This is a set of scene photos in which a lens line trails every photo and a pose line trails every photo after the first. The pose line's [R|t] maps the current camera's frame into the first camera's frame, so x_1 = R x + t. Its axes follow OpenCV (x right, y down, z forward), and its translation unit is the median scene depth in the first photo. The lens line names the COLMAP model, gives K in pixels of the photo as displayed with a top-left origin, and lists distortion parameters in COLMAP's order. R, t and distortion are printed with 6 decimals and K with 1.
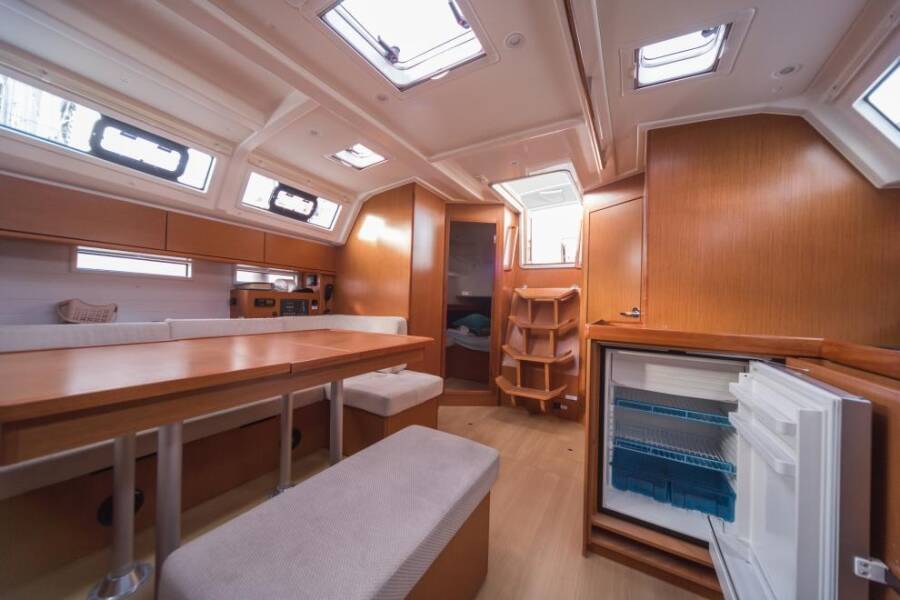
lens RADIAL K [[307.3, 0, 449.3], [0, 307.3, 302.2], [0, 0, 1]] dist [0.004922, -0.000084]
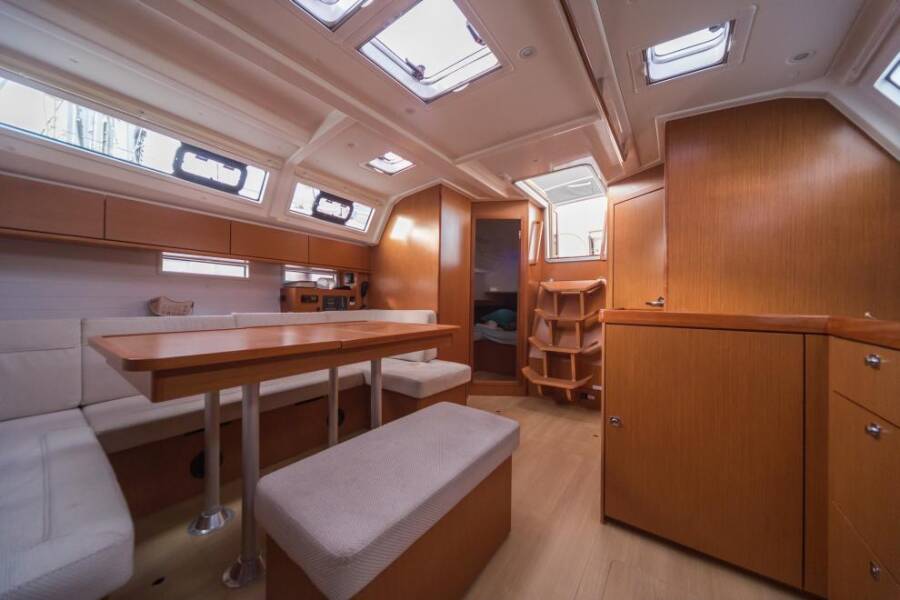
lens RADIAL K [[307.3, 0, 452.5], [0, 307.3, 301.5], [0, 0, 1]] dist [0.004922, -0.000084]
pose [[0.996141, -0.018745, -0.085738, 0.015746], [0.018911, 0.999821, 0.001119, 0.025892], [0.085701, -0.002736, 0.996317, -0.088011]]
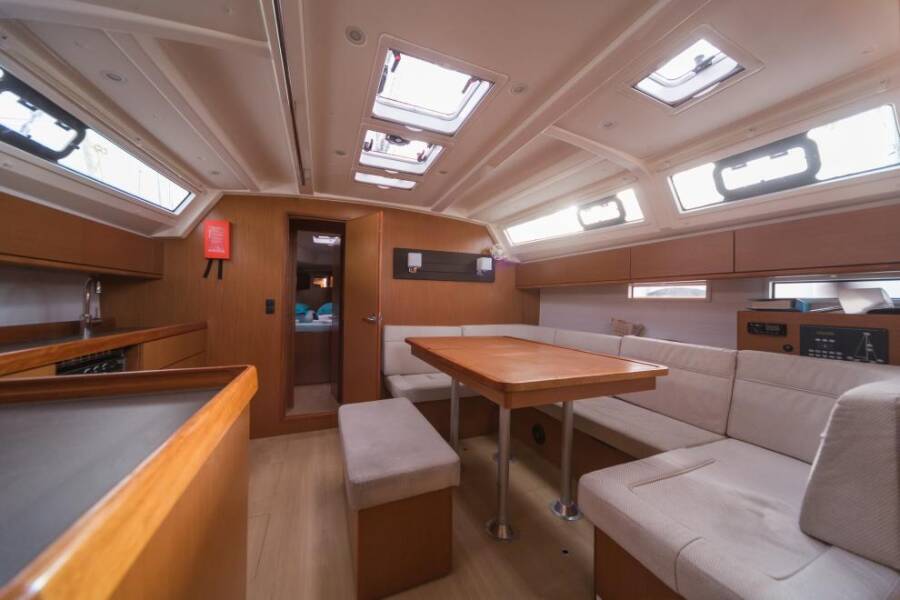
lens RADIAL K [[307.3, 0, 450.4], [0, 307.3, 299.0], [0, 0, 1]] dist [0.004922, -0.000084]
pose [[-0.588435, -0.063128, -0.806076, 0.467860], [-0.053788, 0.997795, -0.038878, -0.000838], [0.806753, 0.020480, -0.590533, 1.124543]]
